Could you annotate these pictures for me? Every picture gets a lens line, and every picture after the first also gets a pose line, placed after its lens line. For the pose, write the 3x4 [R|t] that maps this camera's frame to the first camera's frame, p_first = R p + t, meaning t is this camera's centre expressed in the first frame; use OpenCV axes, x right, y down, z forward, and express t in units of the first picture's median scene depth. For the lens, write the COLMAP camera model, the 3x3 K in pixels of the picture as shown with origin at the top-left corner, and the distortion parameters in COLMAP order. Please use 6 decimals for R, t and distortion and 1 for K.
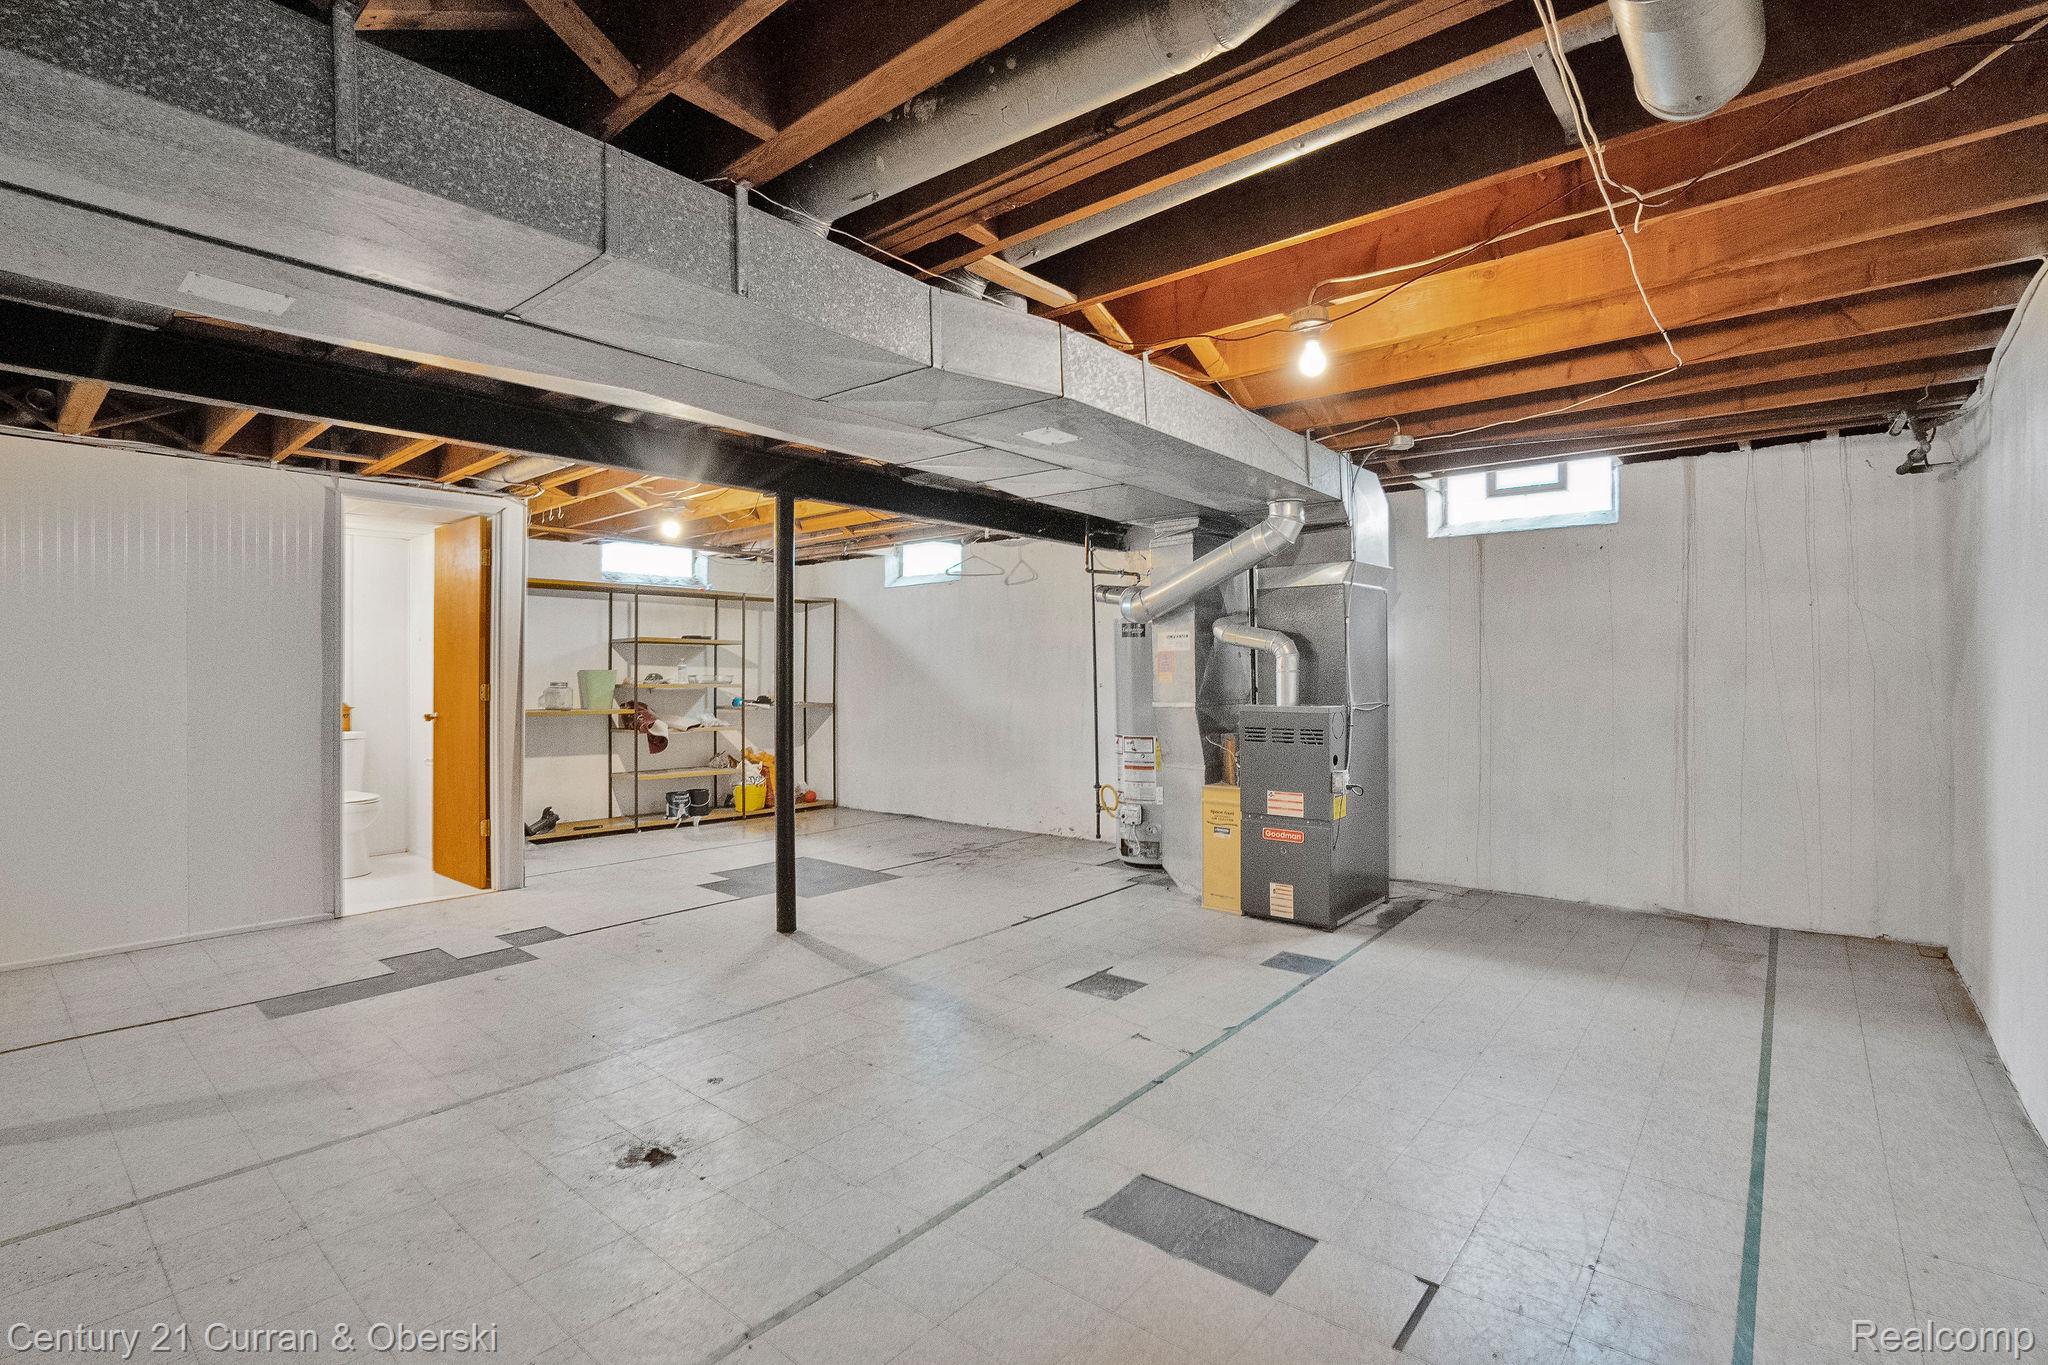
lens RADIAL K [[931.6, 0, 1020.1], [0, 931.6, 669.7], [0, 0, 1]] dist [-0.007201, 0.002809]
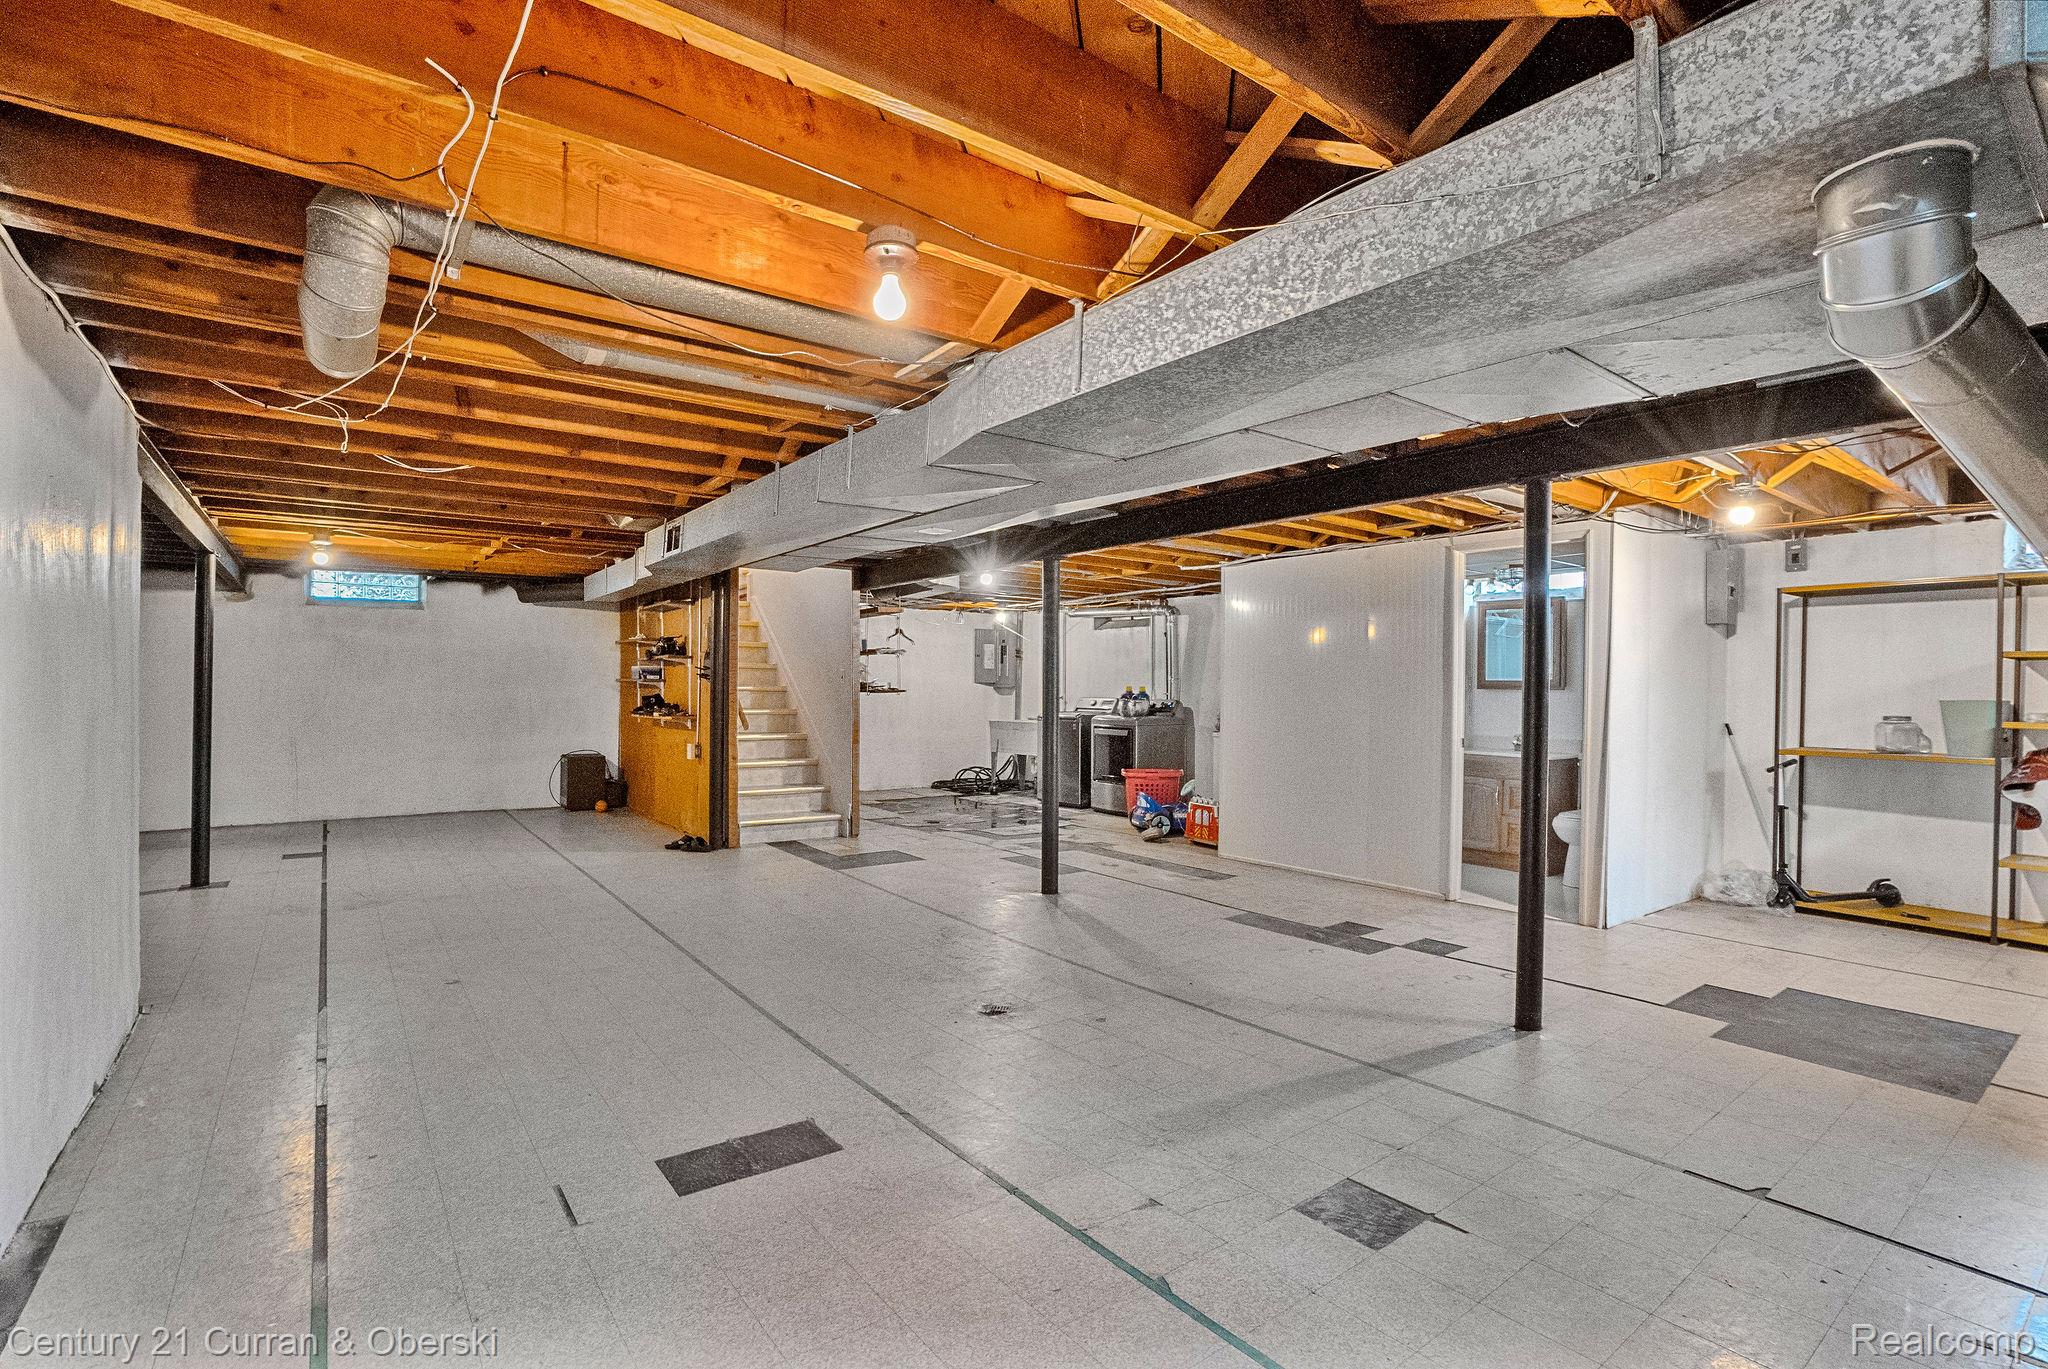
lens RADIAL K [[931.6, 0, 1015.5], [0, 931.6, 692.5], [0, 0, 1]] dist [-0.007201, 0.002809]
pose [[-0.202152, -0.000481, -0.979354, 0.582429], [-0.006947, 0.999975, 0.000942, -0.004717], [0.979330, 0.006994, -0.202150, 0.698751]]
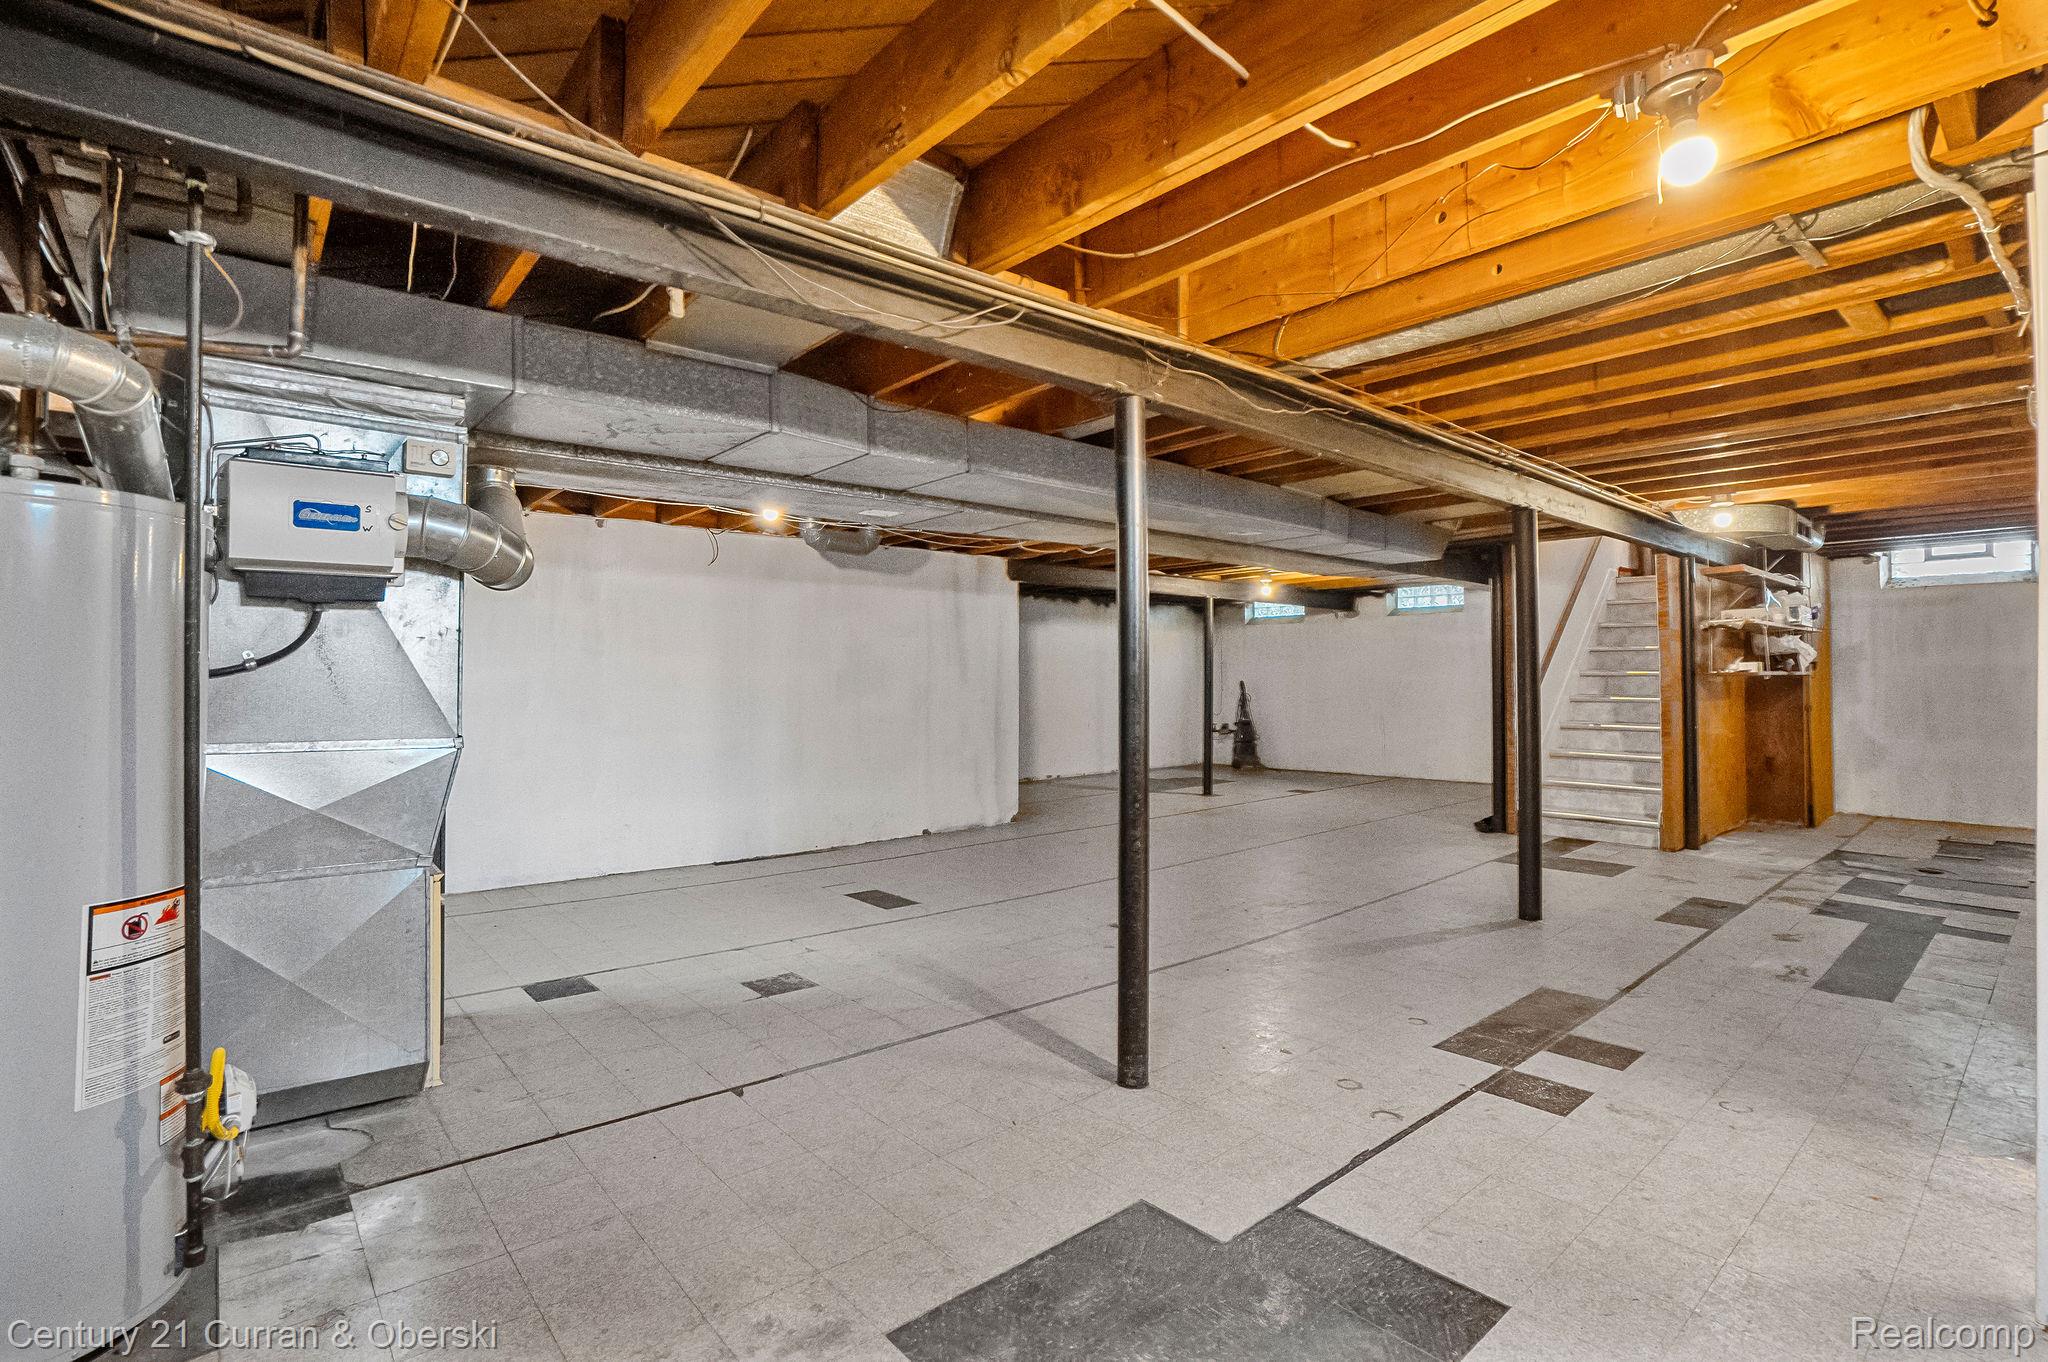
lens RADIAL K [[931.6, 0, 1029.7], [0, 931.6, 676.4], [0, 0, 1]] dist [-0.007201, 0.002809]
pose [[-0.992961, 0.001354, 0.118431, -0.226358], [0.000563, 0.999977, -0.006710, 0.011156], [-0.118437, -0.006596, -0.992940, 1.529652]]
